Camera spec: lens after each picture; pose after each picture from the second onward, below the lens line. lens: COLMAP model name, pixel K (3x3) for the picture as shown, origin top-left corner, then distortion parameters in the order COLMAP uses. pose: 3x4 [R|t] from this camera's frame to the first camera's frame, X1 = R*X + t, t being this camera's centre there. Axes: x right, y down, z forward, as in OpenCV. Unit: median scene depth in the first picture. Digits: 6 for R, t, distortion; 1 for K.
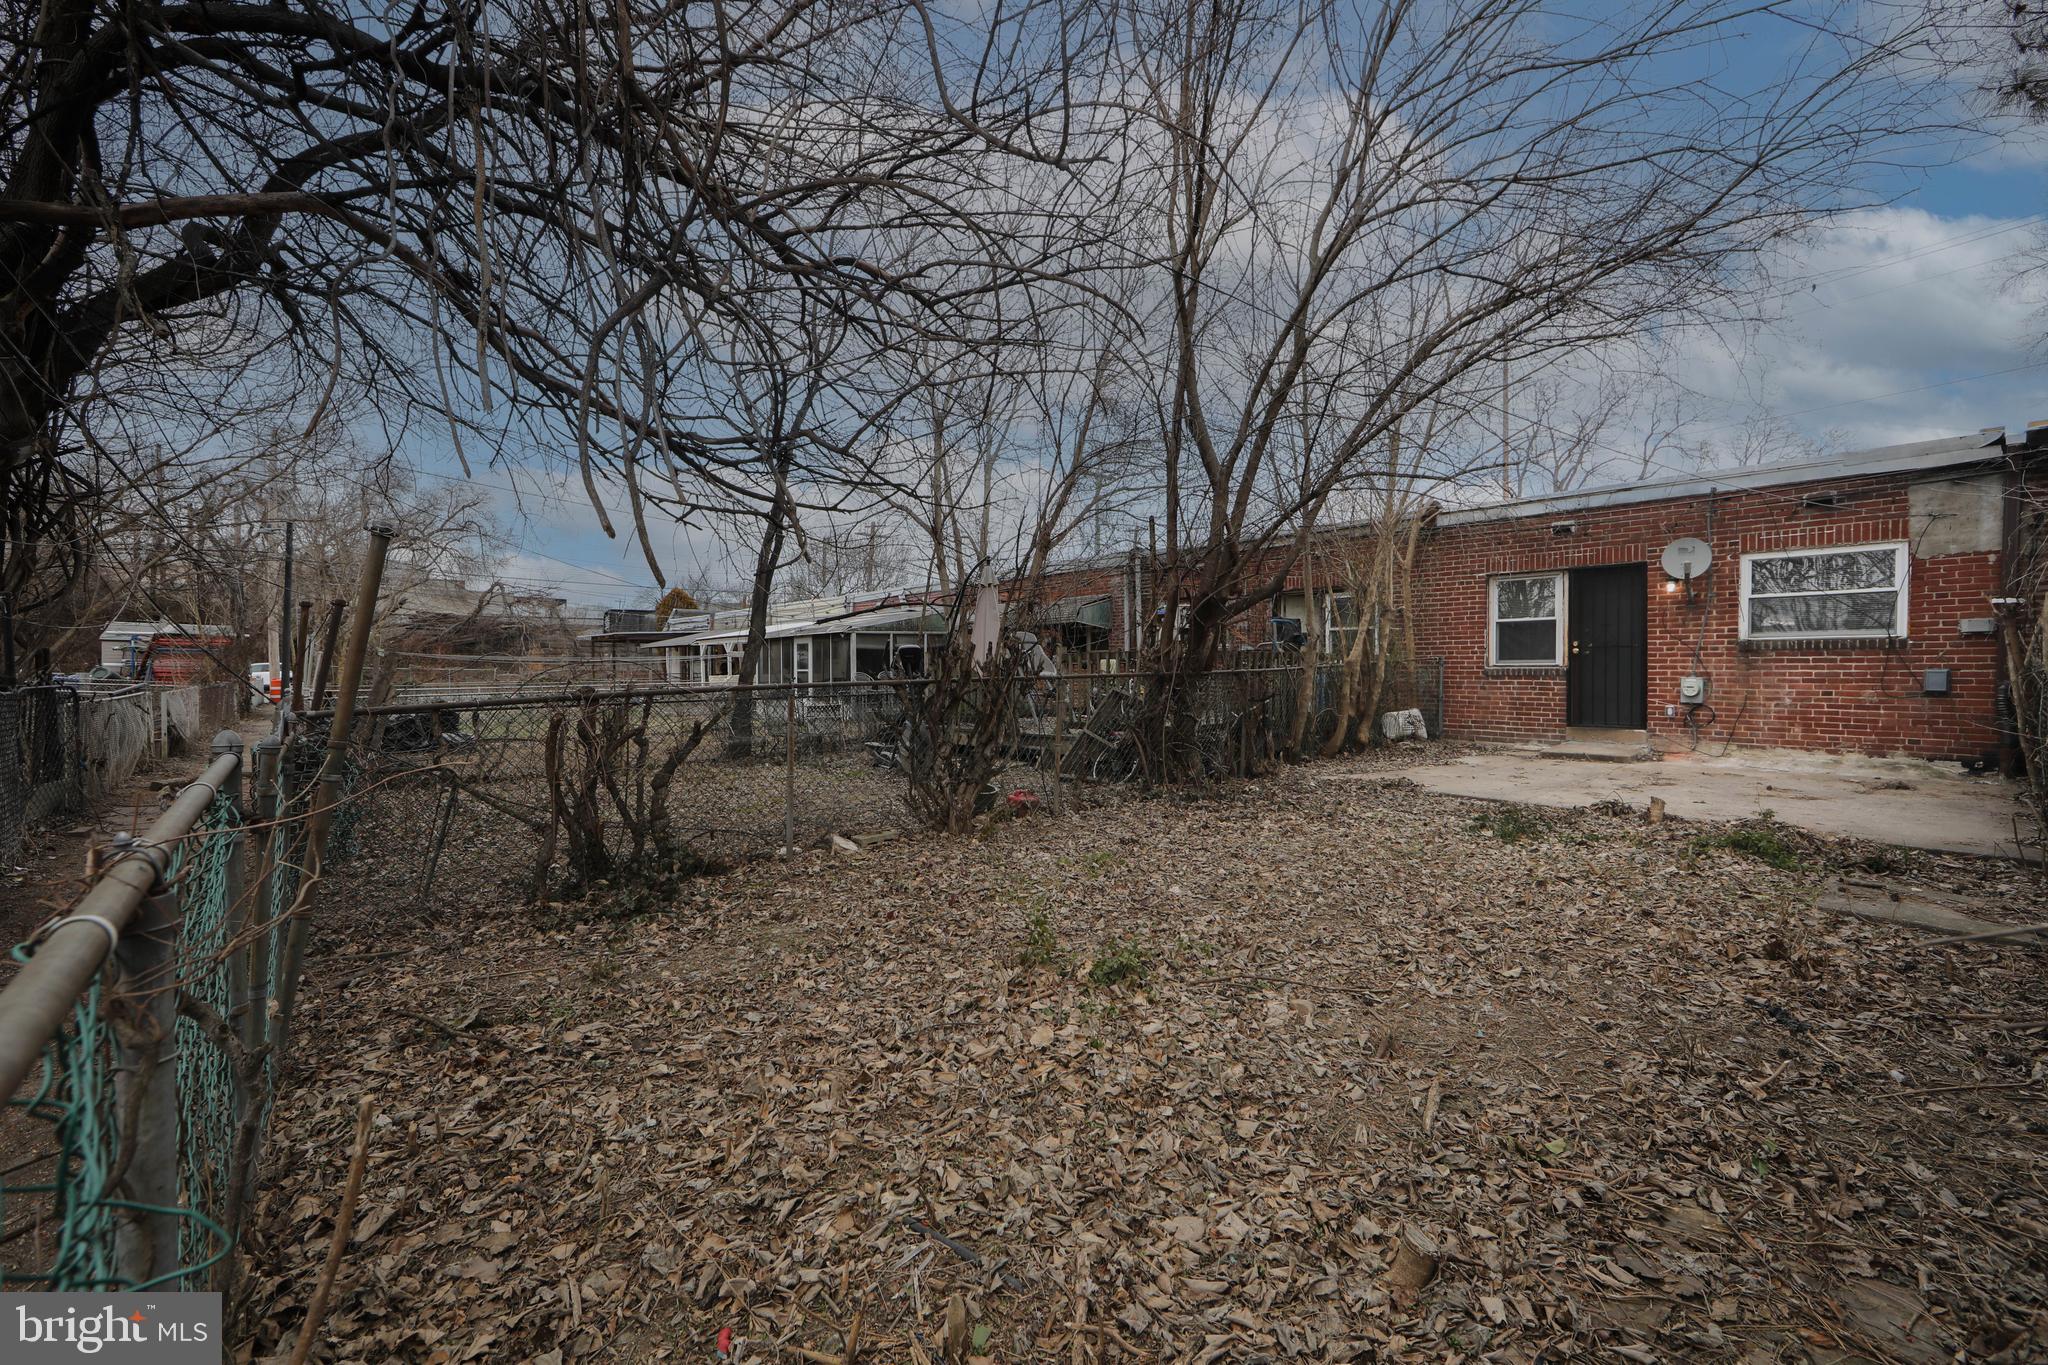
lens RADIAL K [[810.5, 0, 1029.1], [0, 810.5, 685.2], [0, 0, 1]] dist [-0.011408, 0.002454]
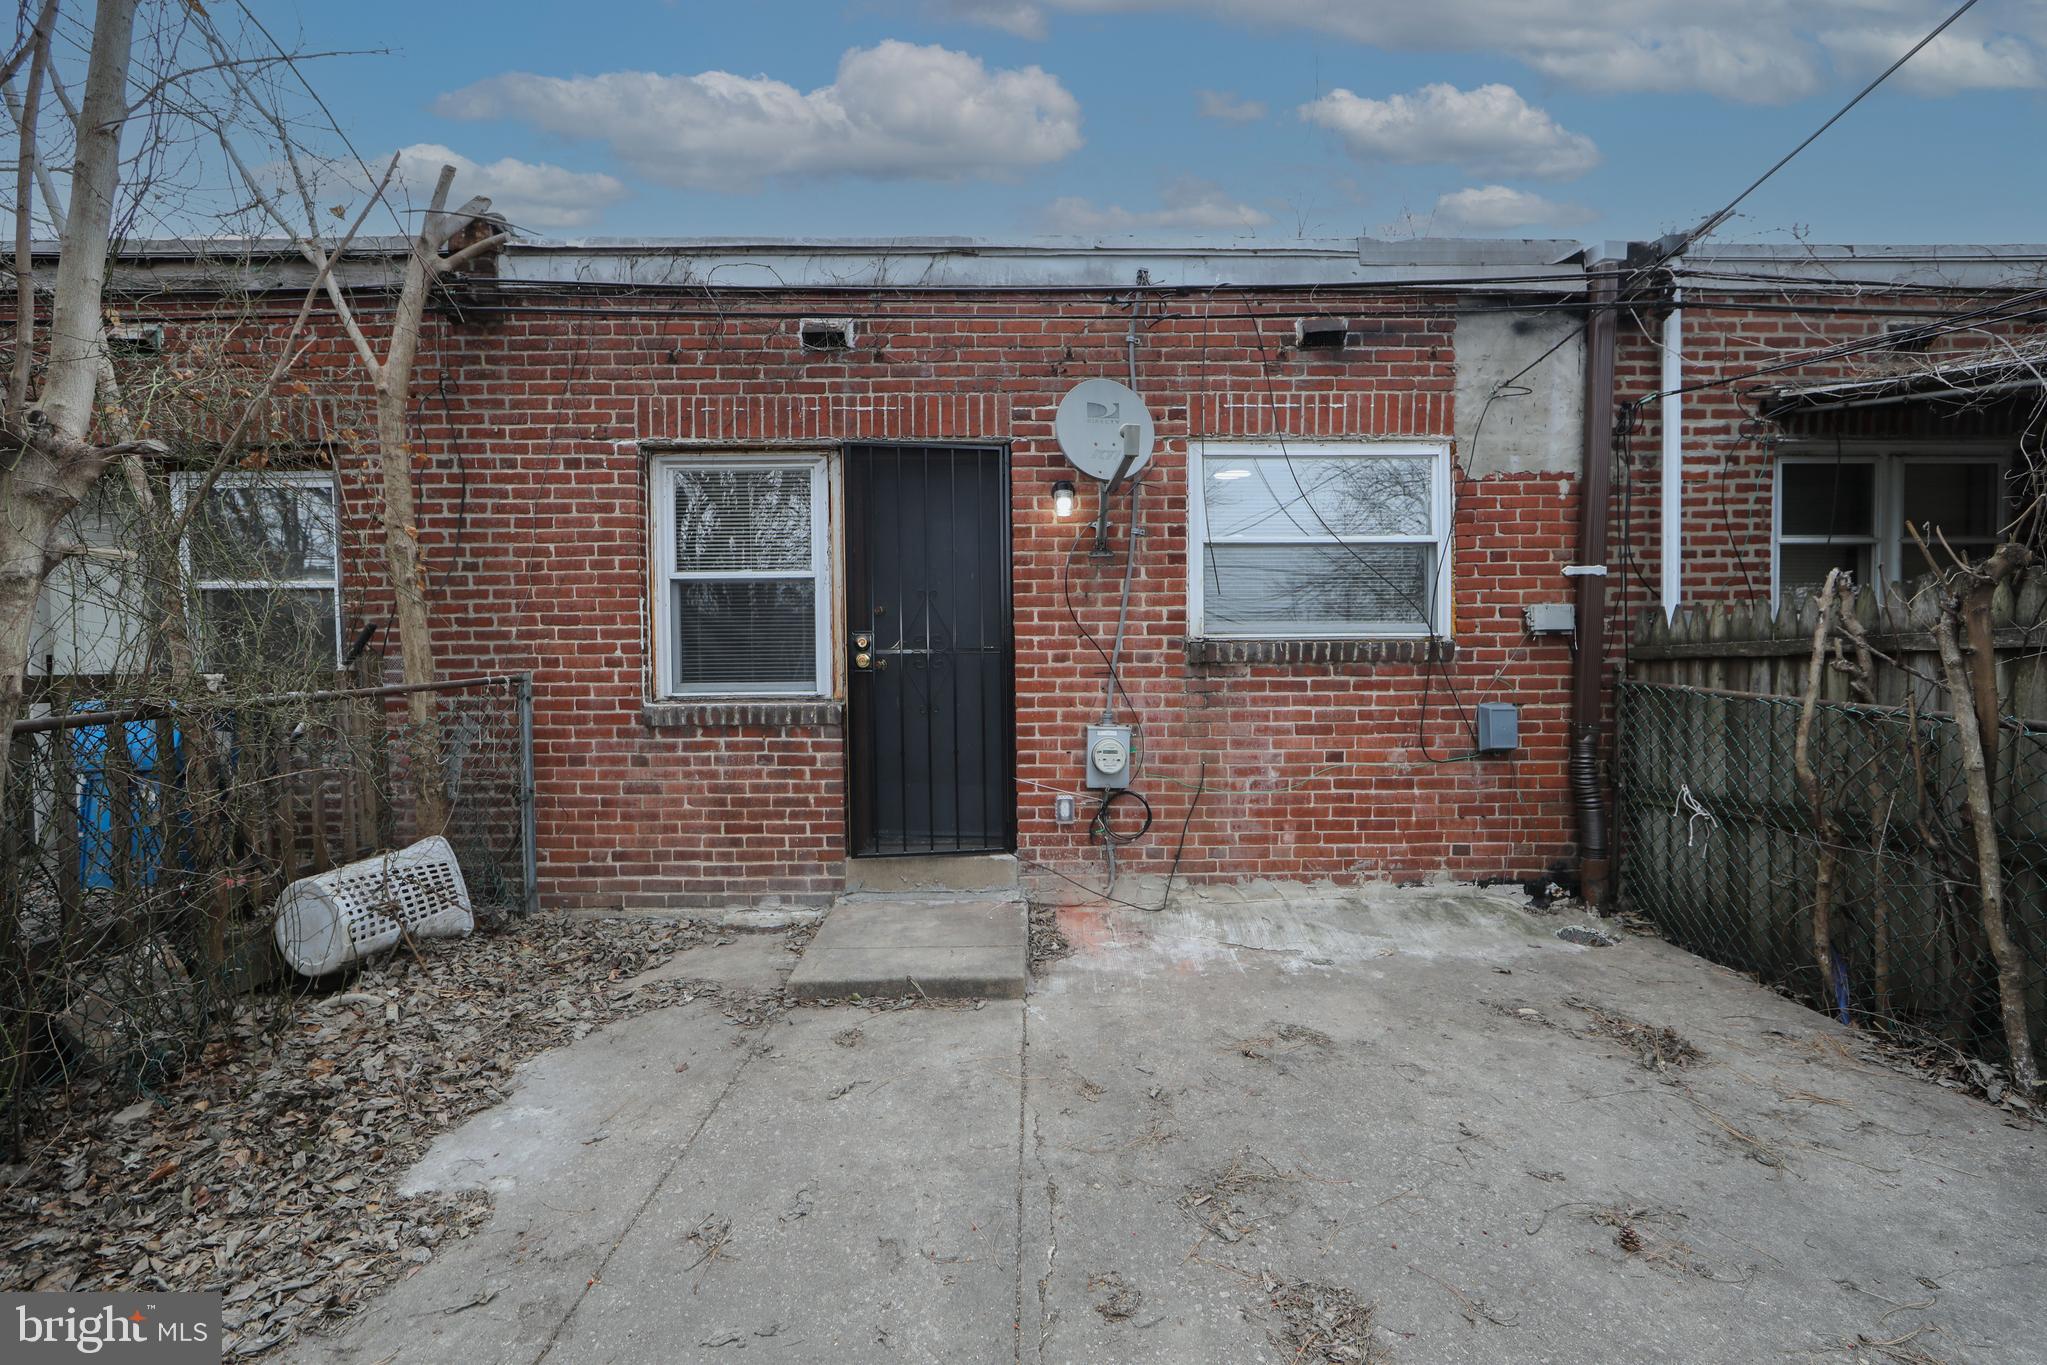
lens RADIAL K [[830.2, 0, 1038.2], [0, 830.2, 657.0], [0, 0, 1]] dist [-0.000946, -0.000503]
pose [[0.643056, -0.012121, 0.765724, 0.496162], [0.021224, 0.999773, -0.001999, -0.048007], [-0.765525, 0.017537, 0.643167, 0.789252]]
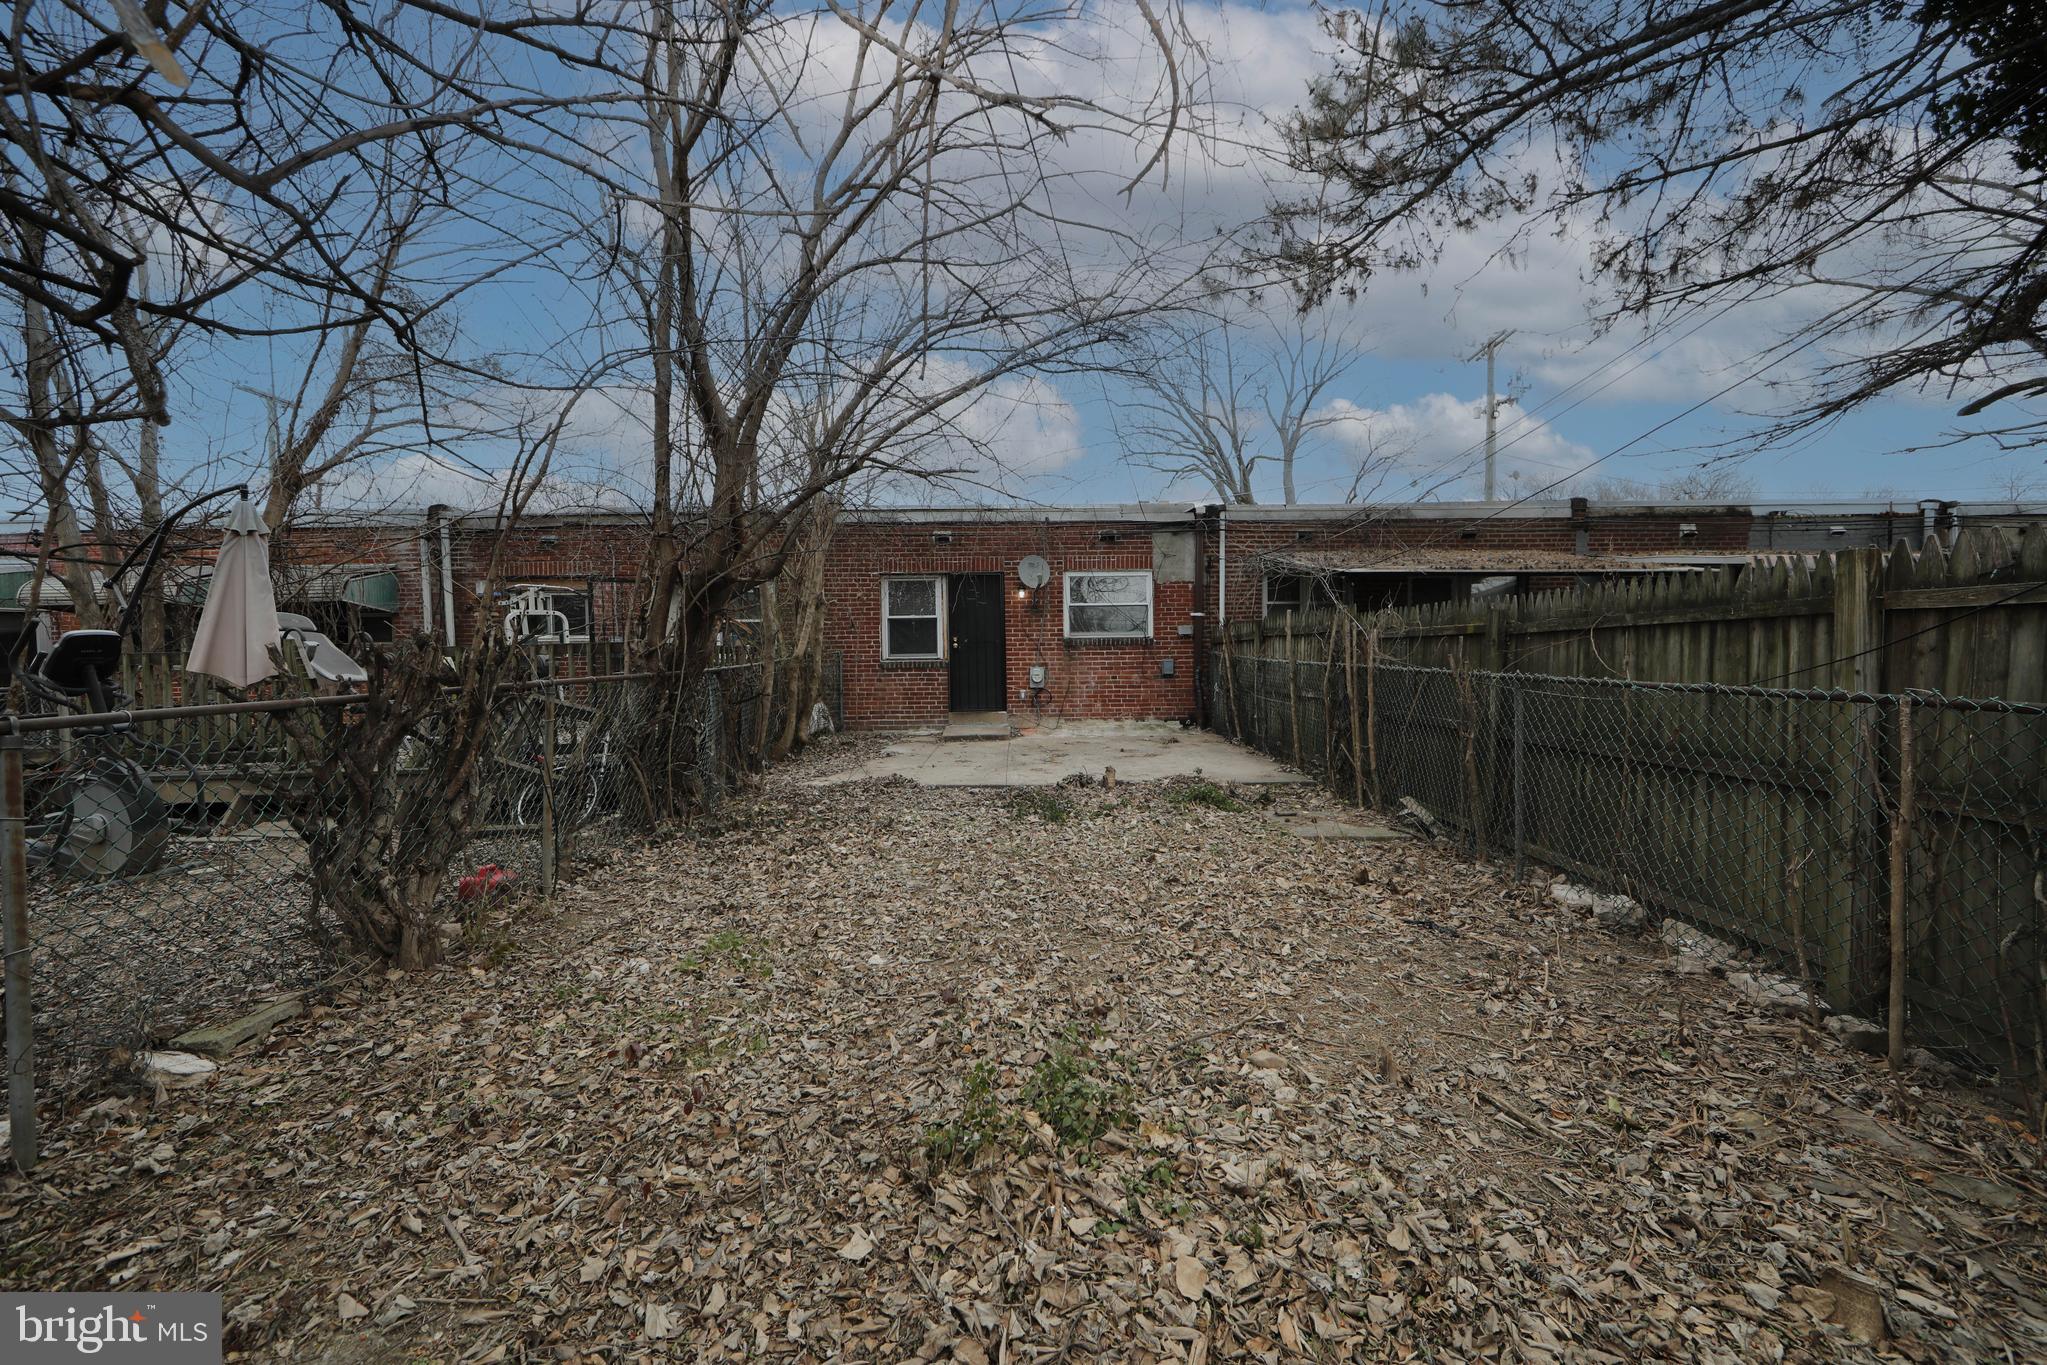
lens RADIAL K [[810.1, 0, 1028.6], [0, 810.1, 685.2], [0, 0, 1]] dist [-0.011408, 0.002454]
pose [[0.649000, -0.033129, 0.760067, -0.149935], [0.027033, 0.999425, 0.020480, -0.008428], [-0.760308, 0.007256, 0.649522, 0.202181]]
